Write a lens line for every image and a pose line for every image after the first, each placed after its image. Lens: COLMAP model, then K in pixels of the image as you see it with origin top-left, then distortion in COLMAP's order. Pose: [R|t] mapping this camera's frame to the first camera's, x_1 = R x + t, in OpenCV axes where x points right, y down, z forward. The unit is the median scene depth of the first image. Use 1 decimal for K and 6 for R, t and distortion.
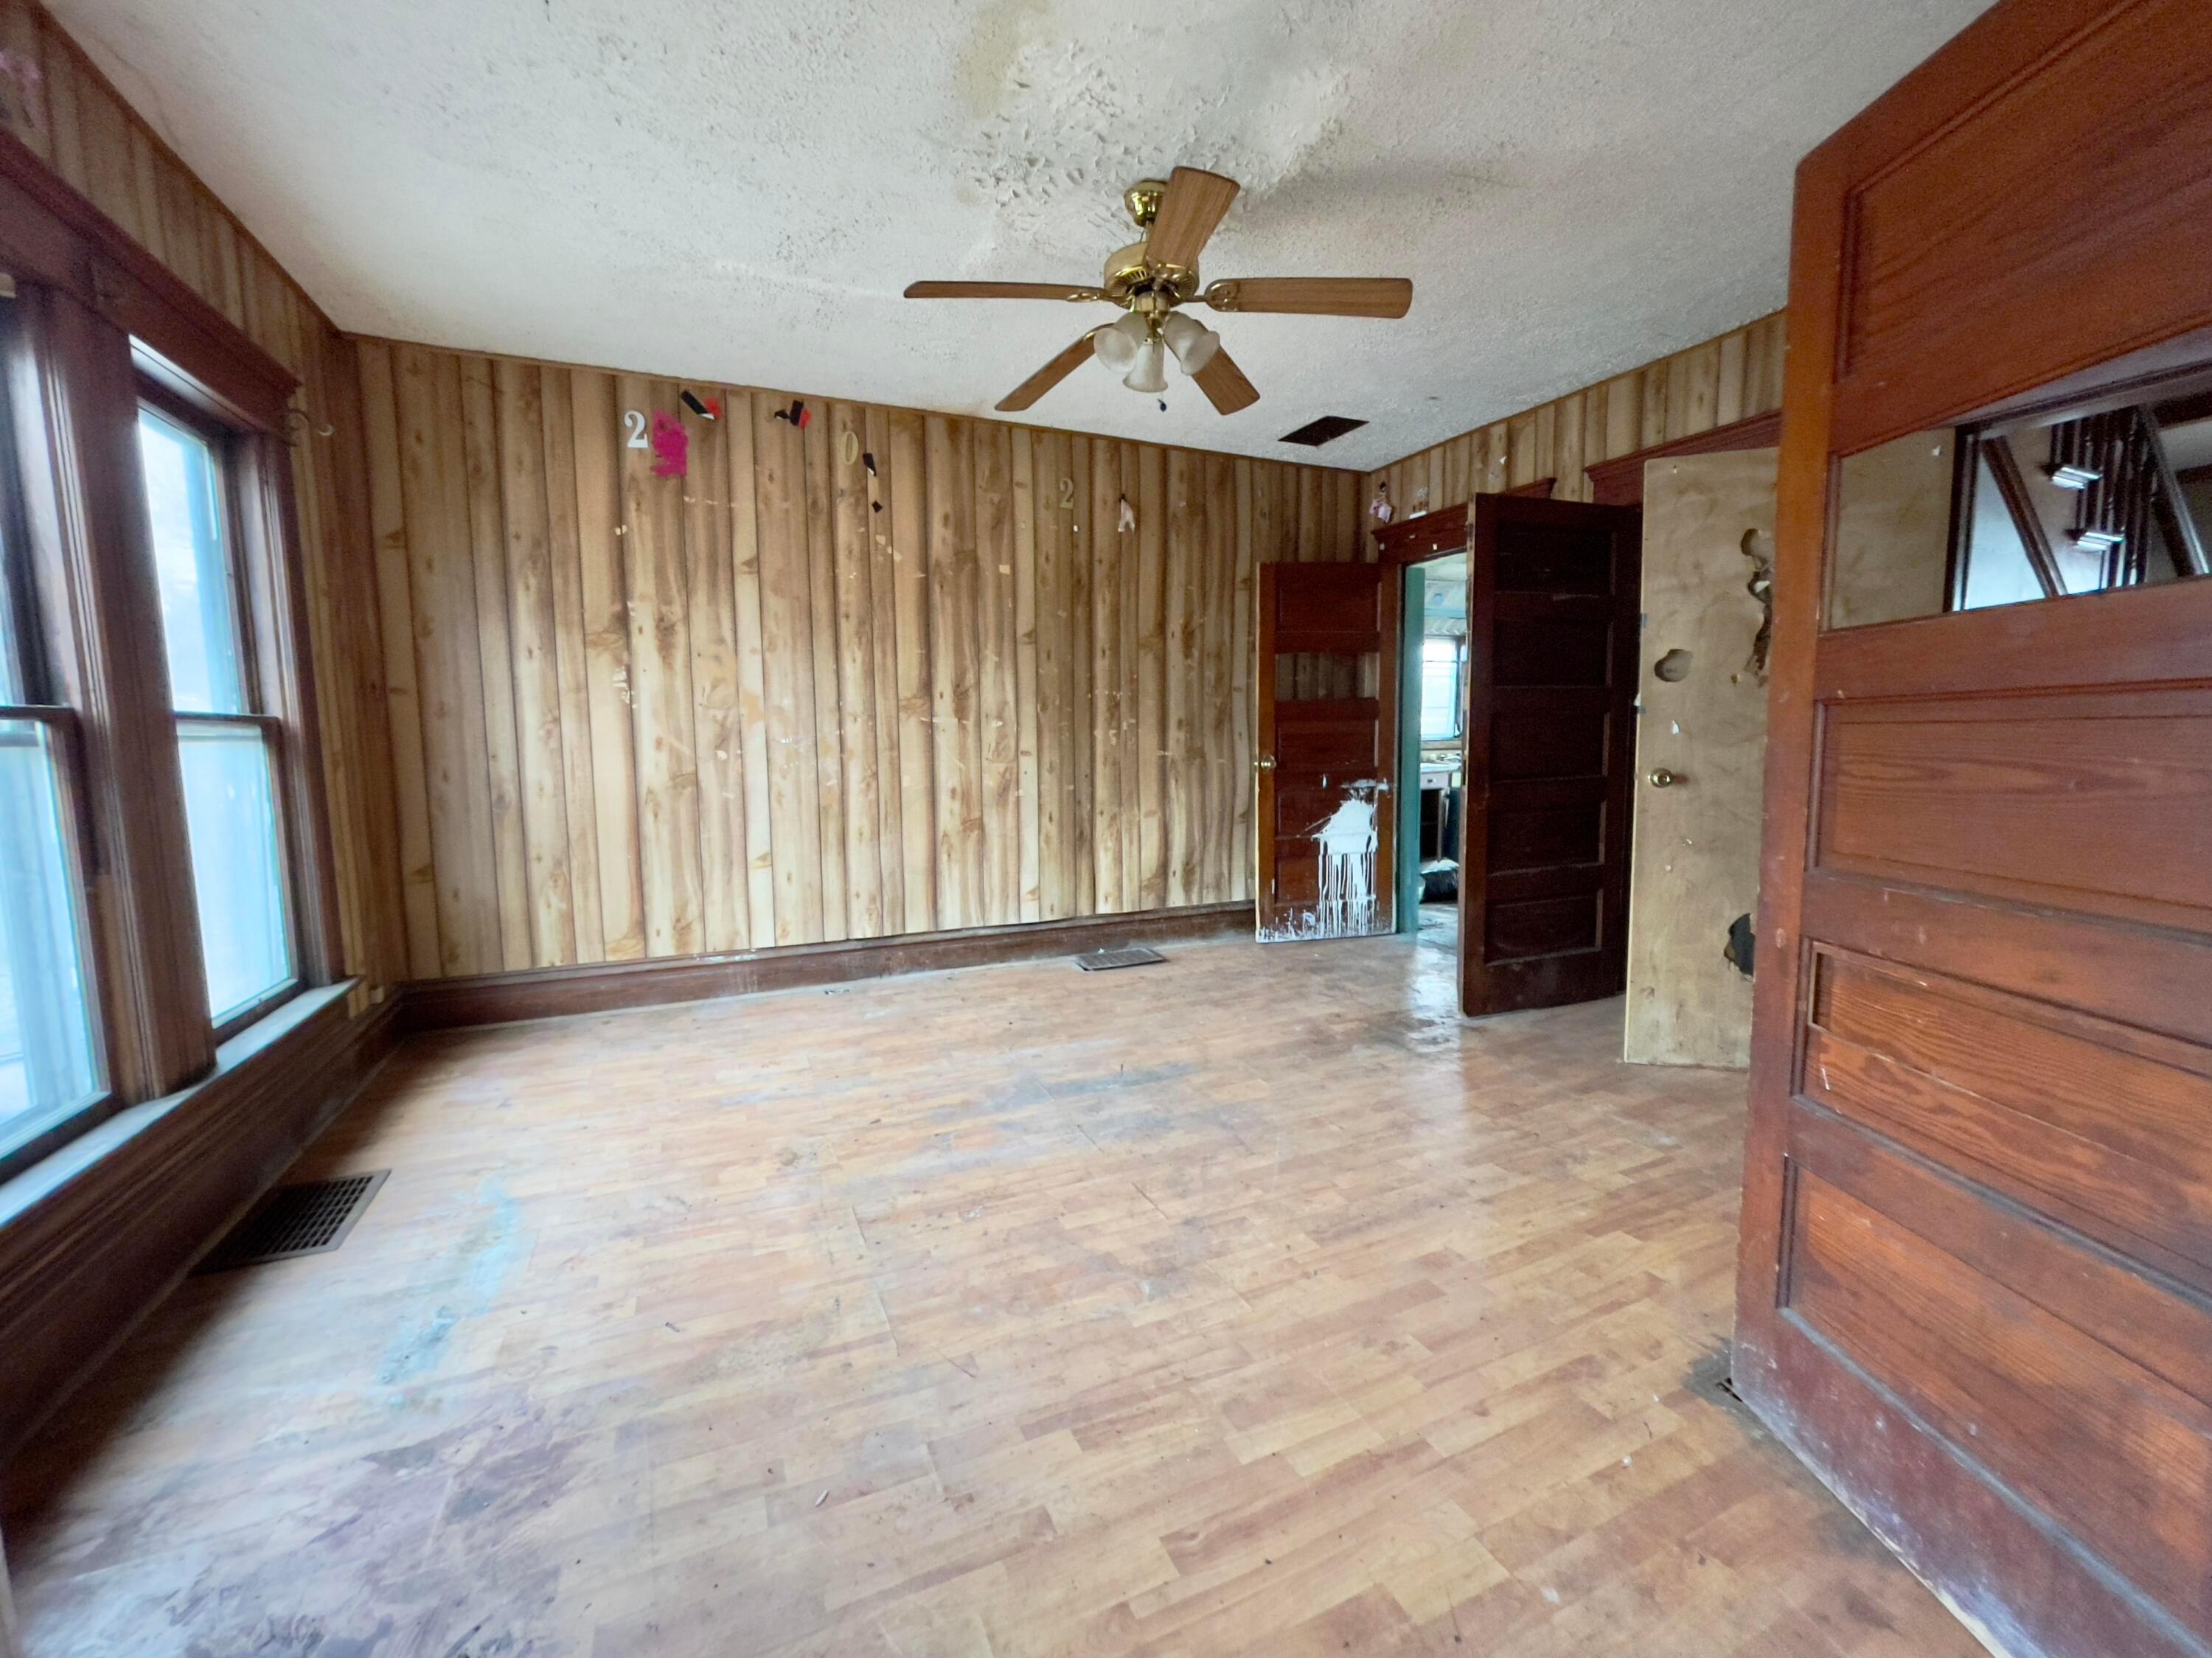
lens RADIAL K [[924.7, 0, 1109.2], [0, 924.7, 837.8], [0, 0, 1]] dist [-0.010422, 0.003859]
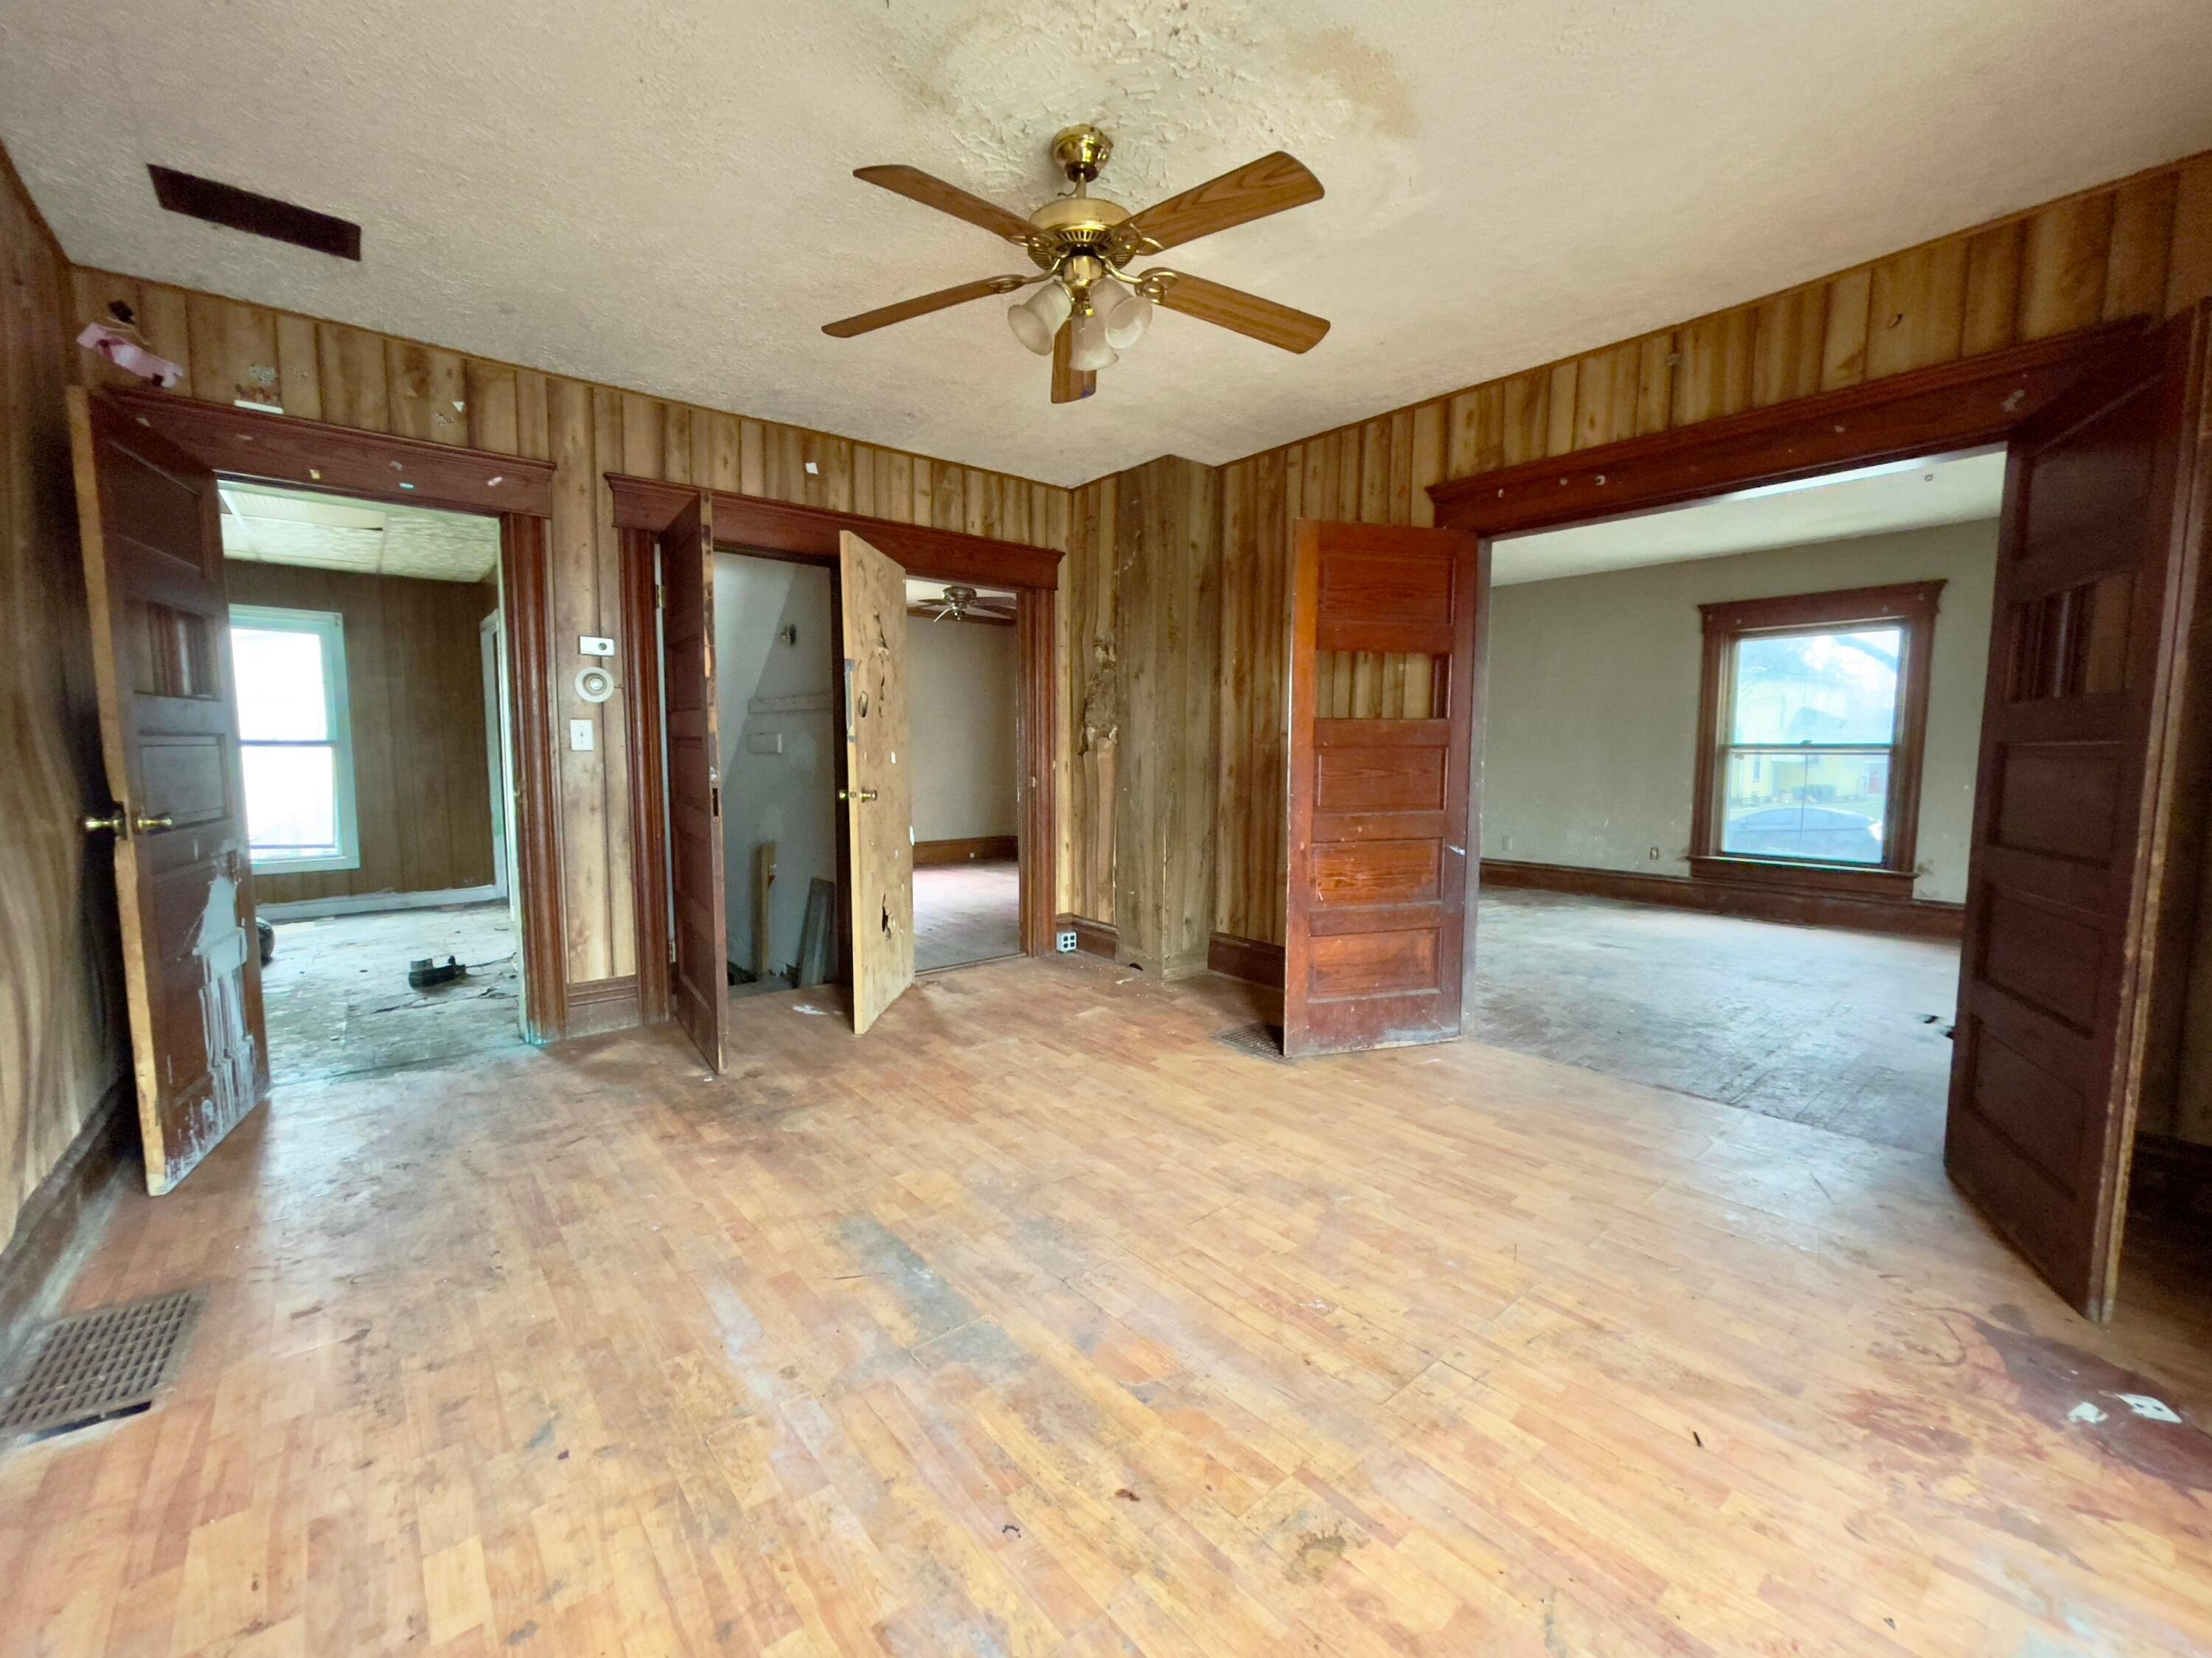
lens RADIAL K [[924.7, 0, 1096.2], [0, 924.7, 835.0], [0, 0, 1]] dist [-0.010422, 0.003859]
pose [[-0.272599, -0.083435, 0.958503, -0.486805], [0.108490, 0.987213, 0.116789, -0.087957], [-0.955992, 0.135825, -0.260061, 0.746338]]
